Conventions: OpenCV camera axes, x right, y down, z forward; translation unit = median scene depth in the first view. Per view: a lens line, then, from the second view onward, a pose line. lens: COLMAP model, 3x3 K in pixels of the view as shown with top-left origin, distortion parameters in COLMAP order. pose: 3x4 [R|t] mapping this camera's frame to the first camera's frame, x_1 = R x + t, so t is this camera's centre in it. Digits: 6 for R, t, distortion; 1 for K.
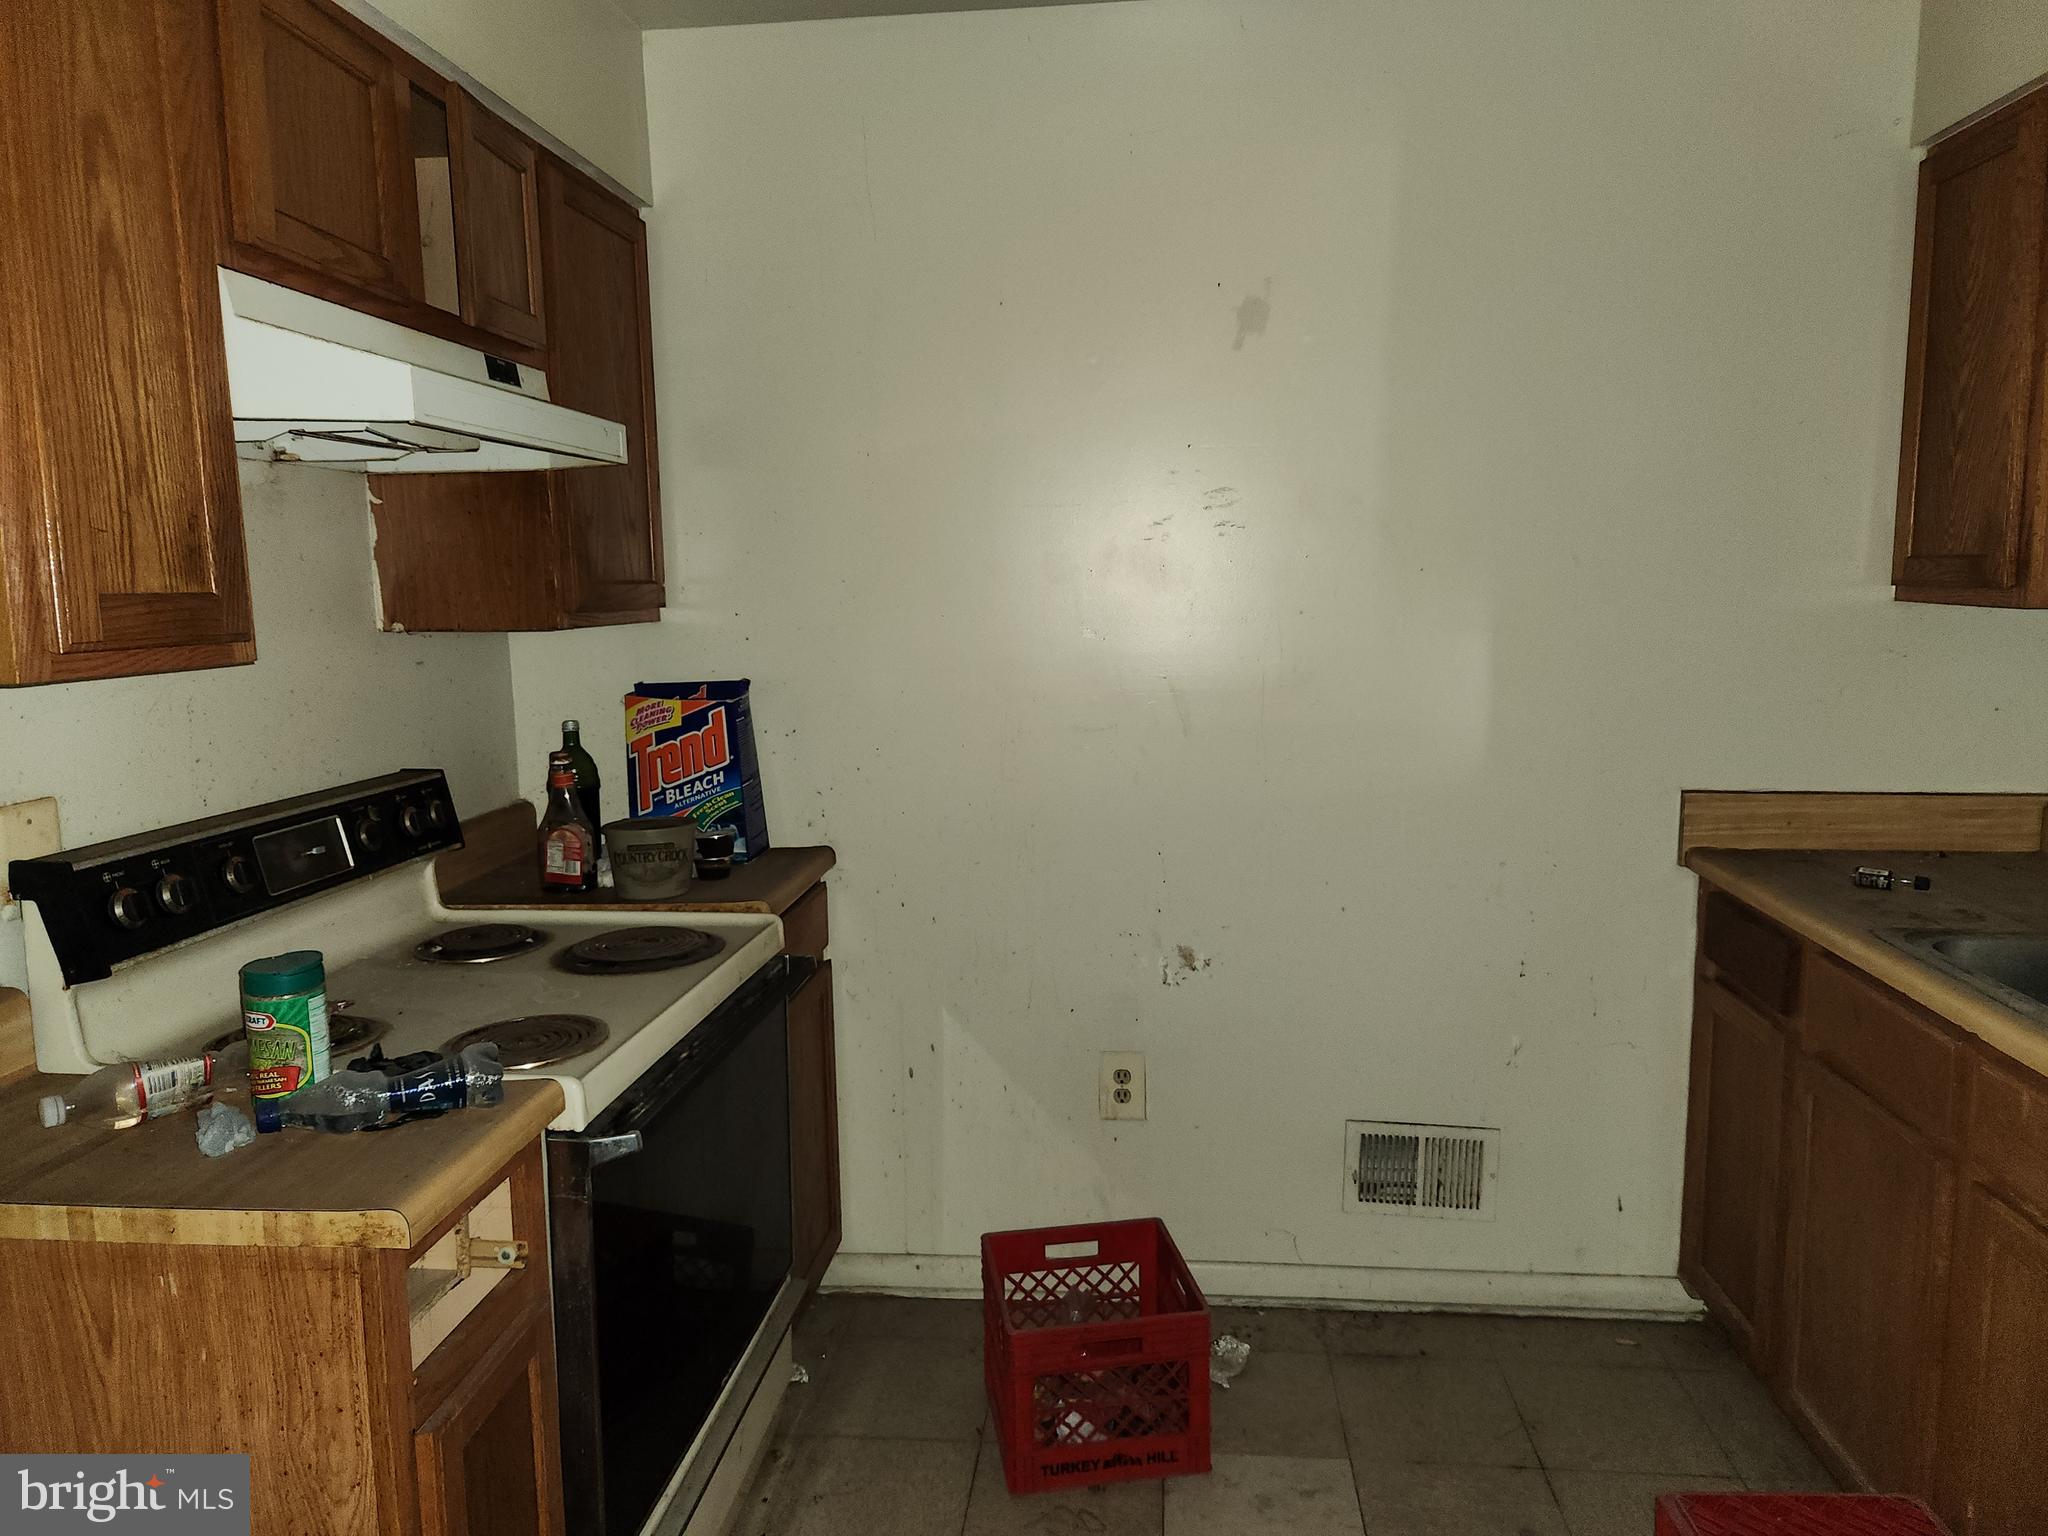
lens RADIAL K [[1357.8, 0, 1010.8], [0, 1357.8, 778.6], [0, 0, 1]] dist [0.073841, -0.065580]
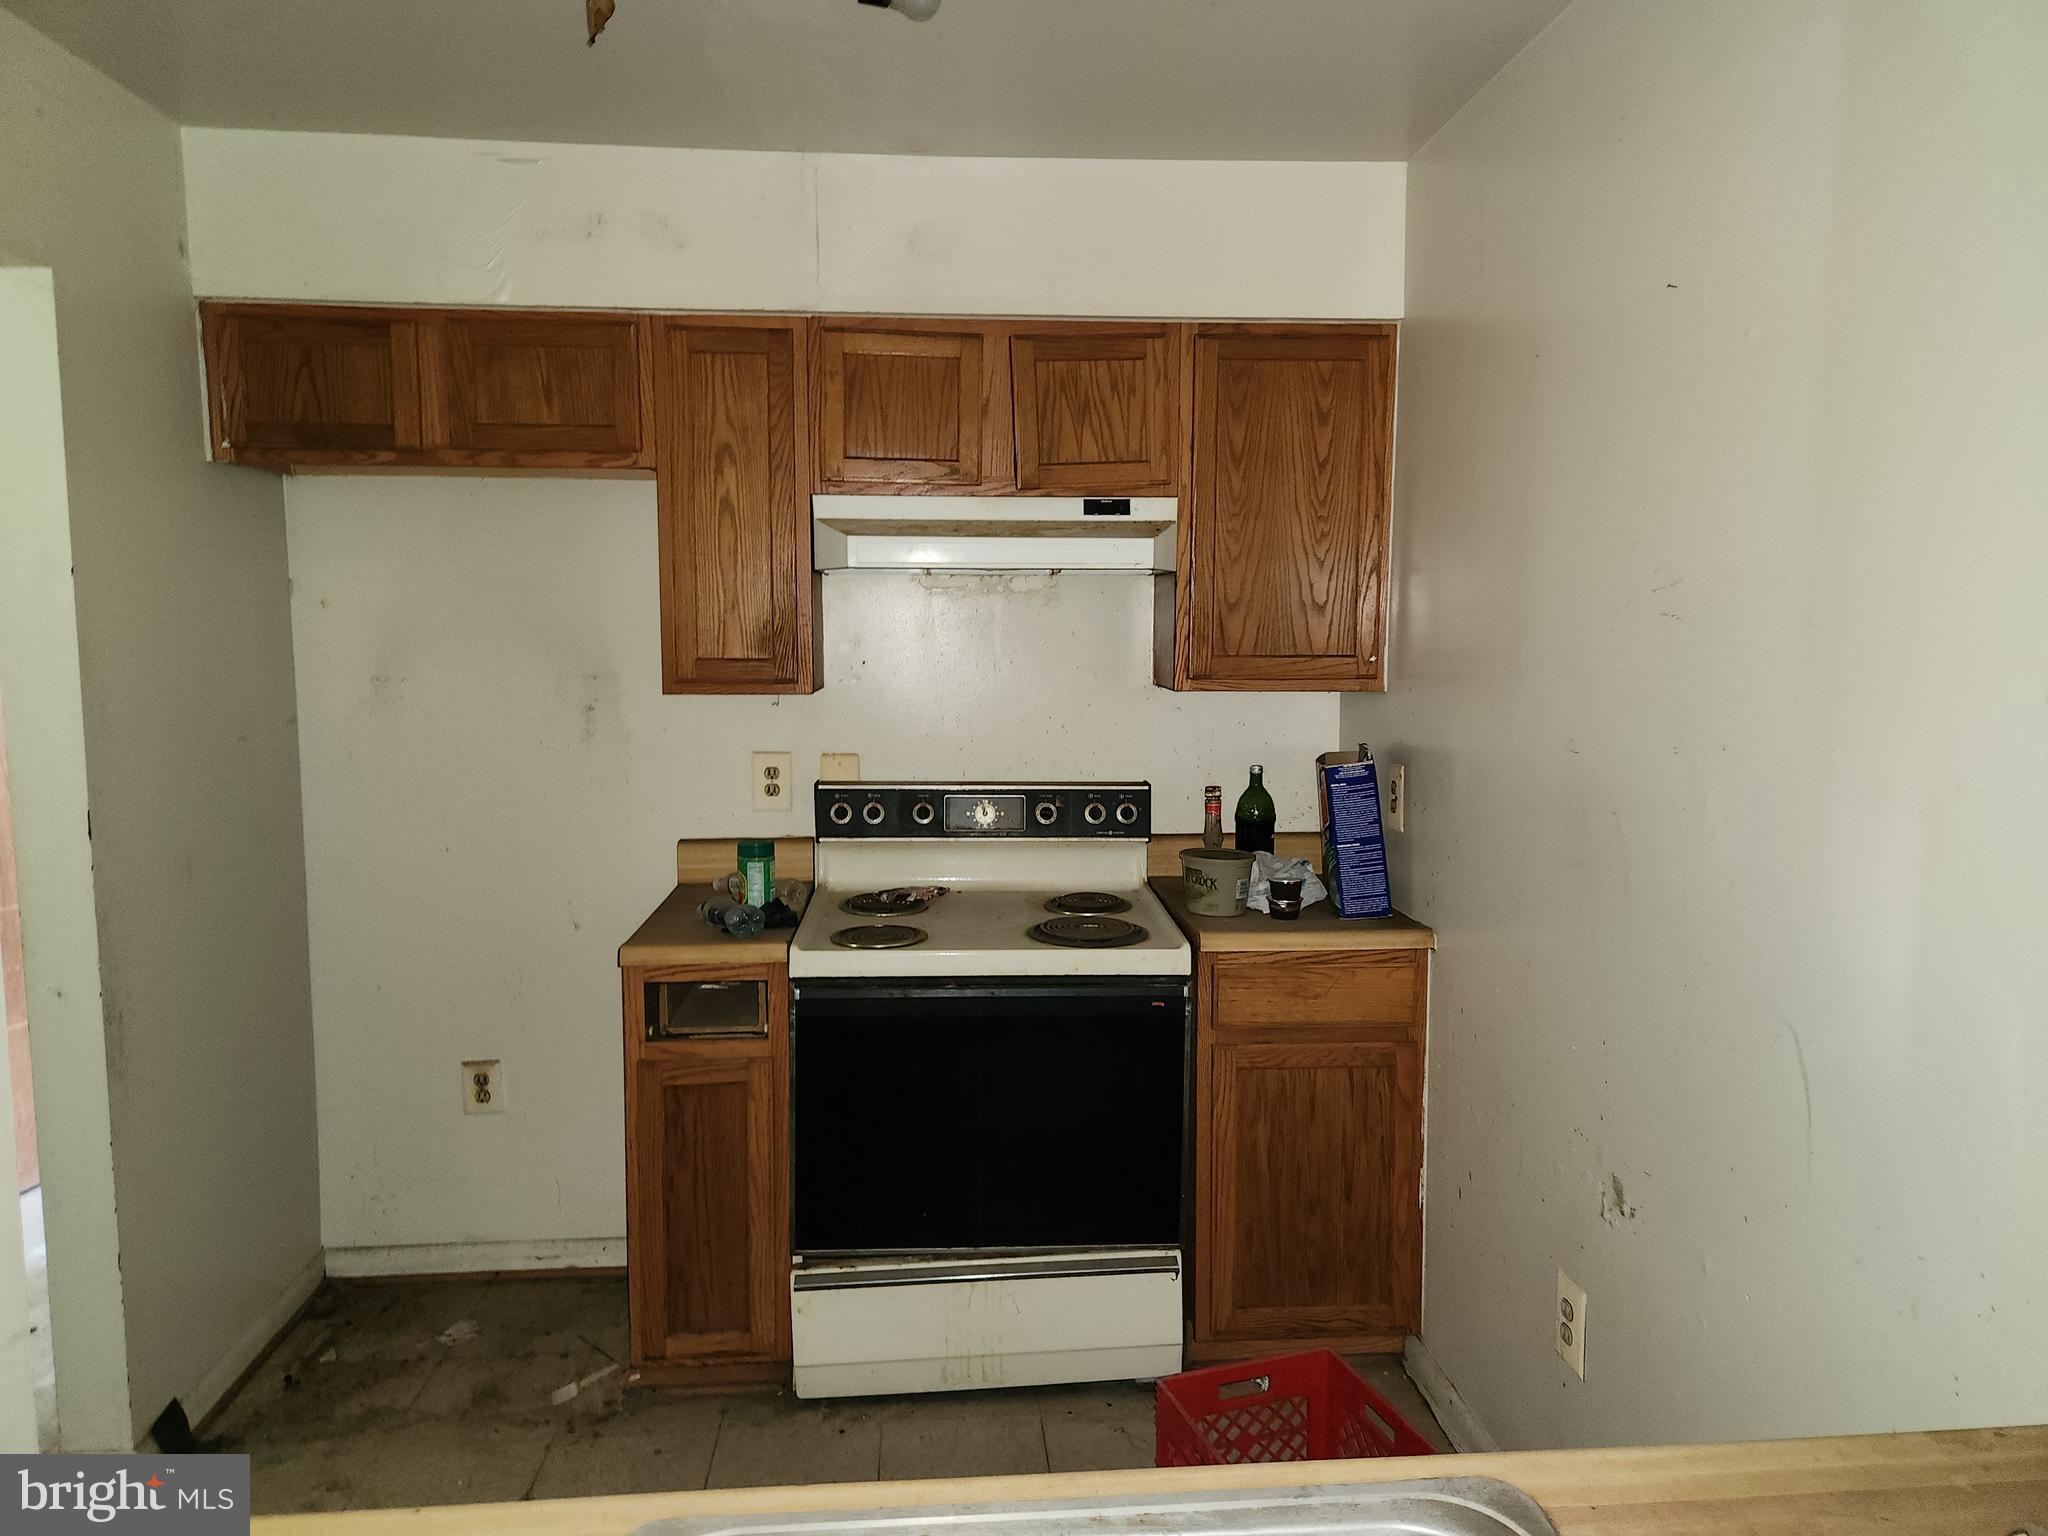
lens RADIAL K [[1357.8, 0, 1010.8], [0, 1357.8, 778.6], [0, 0, 1]] dist [0.073841, -0.065580]
pose [[0.184007, 0.138116, -0.973173, 1.293046], [-0.149433, 0.982501, 0.111185, -0.209027], [0.971499, 0.124966, 0.201426, 0.847799]]
